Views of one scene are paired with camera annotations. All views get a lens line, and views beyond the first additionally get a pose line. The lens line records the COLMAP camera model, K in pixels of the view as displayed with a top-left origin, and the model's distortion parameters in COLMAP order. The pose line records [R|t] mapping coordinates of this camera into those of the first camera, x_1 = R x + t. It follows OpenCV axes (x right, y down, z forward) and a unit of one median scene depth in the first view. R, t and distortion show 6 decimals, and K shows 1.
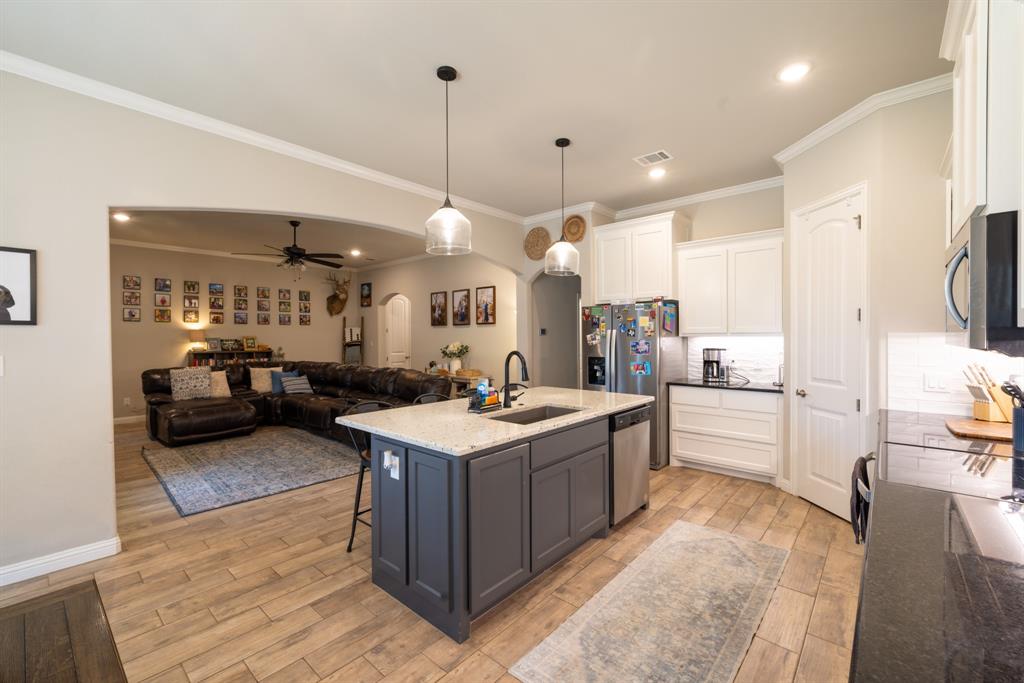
lens RADIAL K [[427.9, 0, 509.7], [0, 427.9, 337.4], [0, 0, 1]] dist [-0.000454, 0.000132]
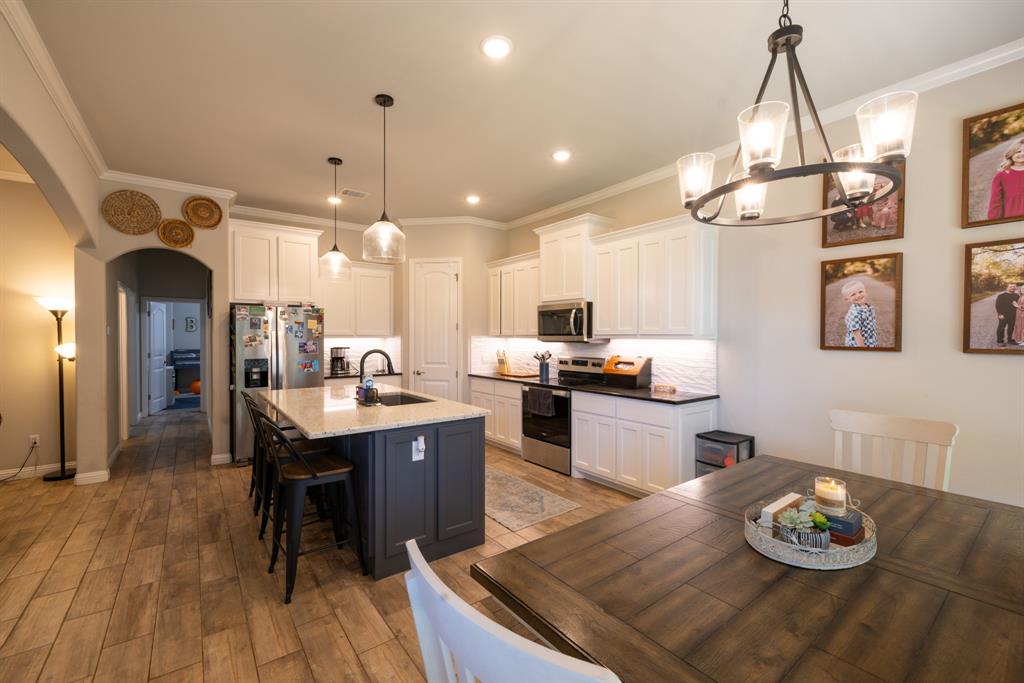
lens RADIAL K [[427.9, 0, 511.7], [0, 427.9, 340.2], [0, 0, 1]] dist [-0.000454, 0.000132]
pose [[0.200087, -0.003836, 0.979771, -0.397437], [0.003730, 0.999988, 0.003154, 0.001533], [-0.979771, 0.003023, 0.200099, 0.155810]]
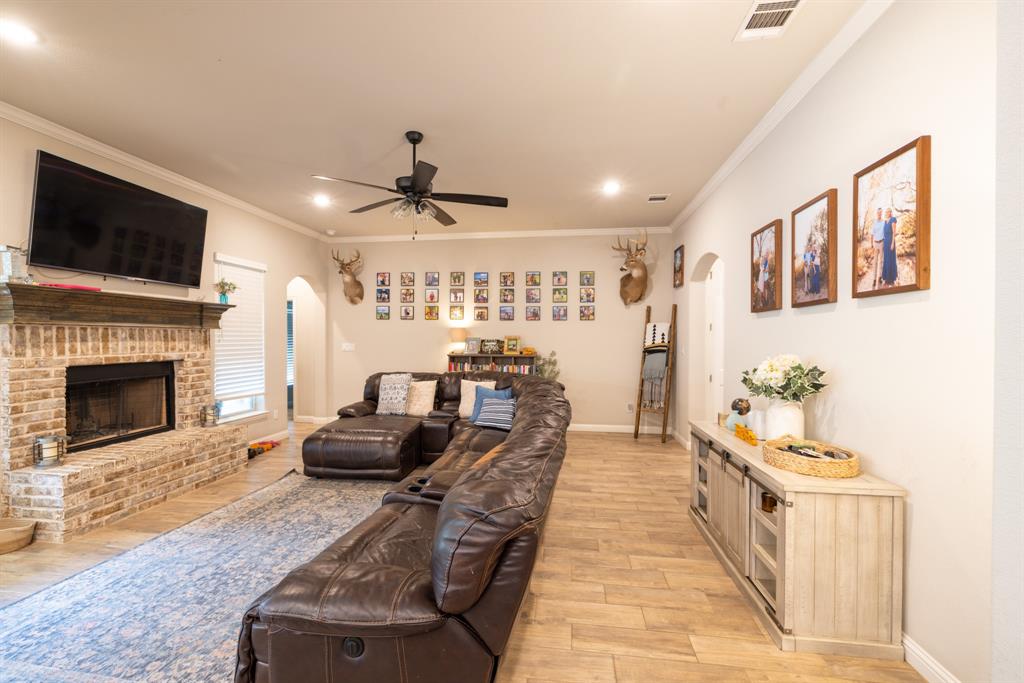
lens RADIAL K [[427.9, 0, 510.3], [0, 427.9, 339.8], [0, 0, 1]] dist [-0.000454, 0.000132]
pose [[0.555324, 0.010911, -0.831563, 0.036866], [-0.008426, 0.999936, 0.007494, -0.001756], [0.831592, 0.002845, 0.555380, 0.622185]]
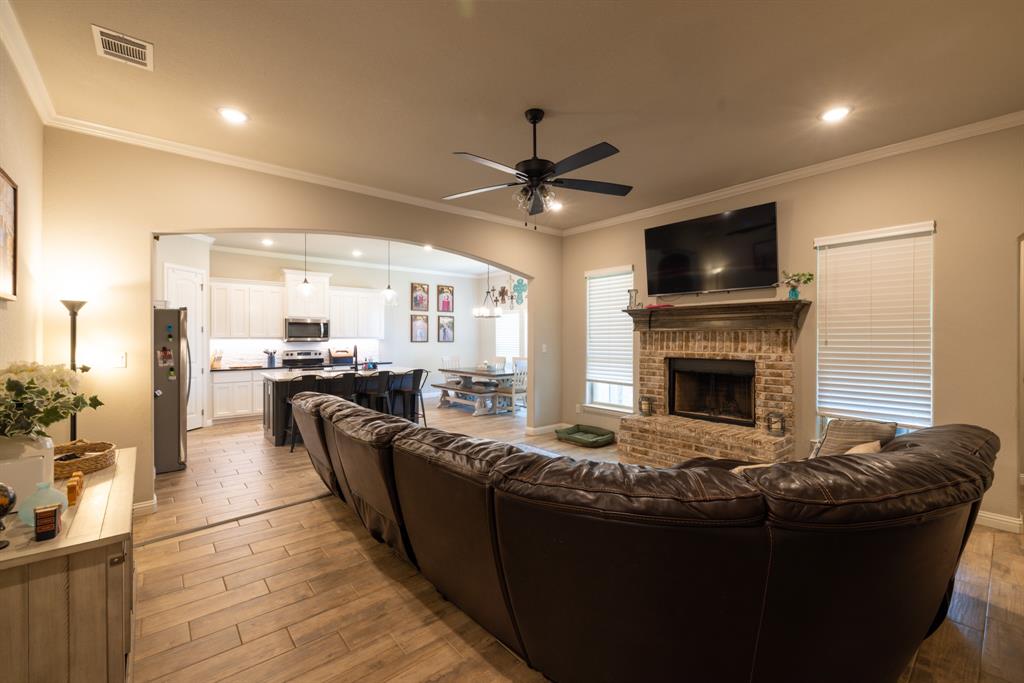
lens RADIAL K [[427.9, 0, 512.3], [0, 427.9, 341.0], [0, 0, 1]] dist [-0.000454, 0.000132]
pose [[-0.990220, 0.005149, 0.139420, -0.424567], [0.006692, 0.999921, 0.010602, -0.002342], [-0.139354, 0.011432, -0.990177, 1.185875]]
